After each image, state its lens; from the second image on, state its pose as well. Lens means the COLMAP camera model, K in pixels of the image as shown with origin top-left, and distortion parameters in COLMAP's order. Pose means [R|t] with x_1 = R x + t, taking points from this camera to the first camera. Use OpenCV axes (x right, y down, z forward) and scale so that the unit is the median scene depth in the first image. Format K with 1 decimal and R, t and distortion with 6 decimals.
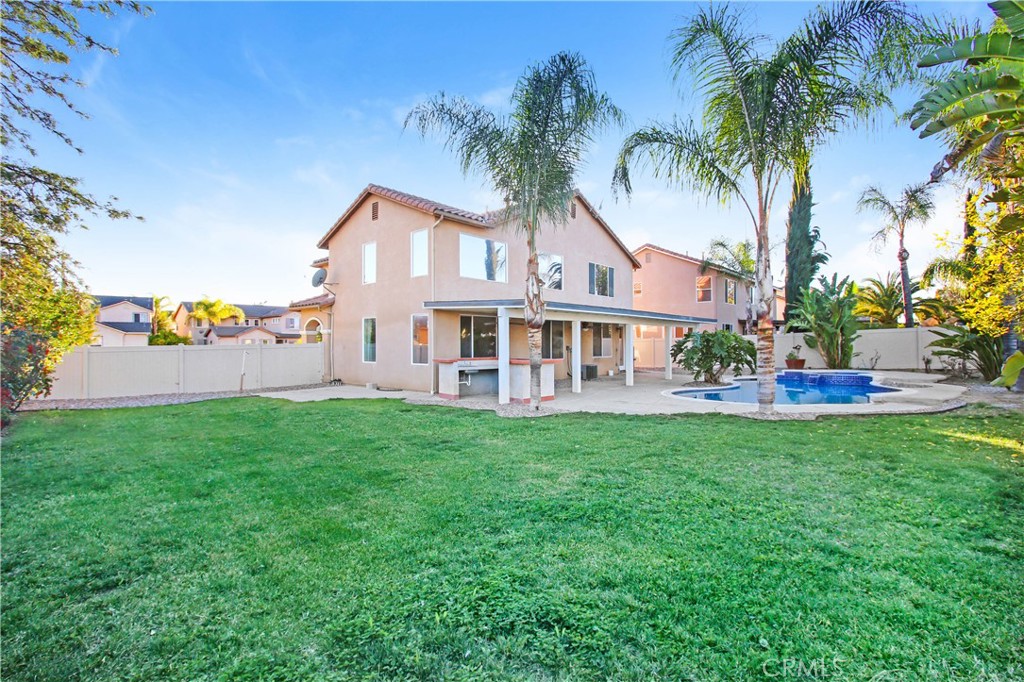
lens RADIAL K [[491.2, 0, 519.5], [0, 491.2, 336.5], [0, 0, 1]] dist [-0.016529, 0.000561]
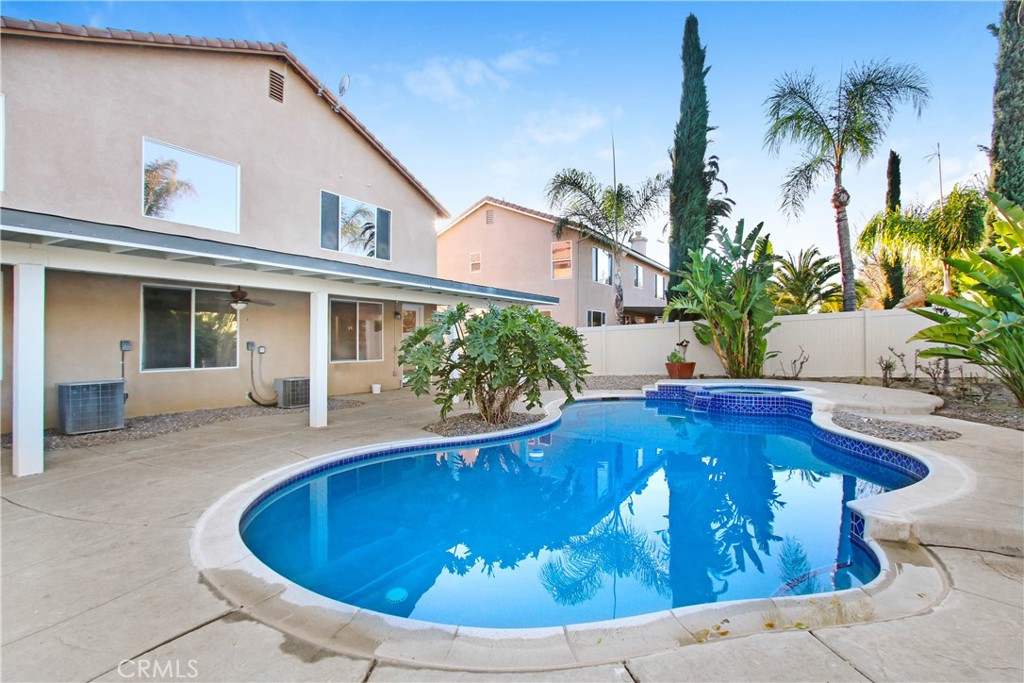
lens RADIAL K [[491.2, 0, 505.2], [0, 491.2, 342.4], [0, 0, 1]] dist [-0.016529, 0.000561]
pose [[0.991428, -0.002313, 0.130636, 0.260574], [0.000379, 0.999890, 0.014825, 0.011275], [-0.130656, -0.014648, 0.991320, 0.407110]]
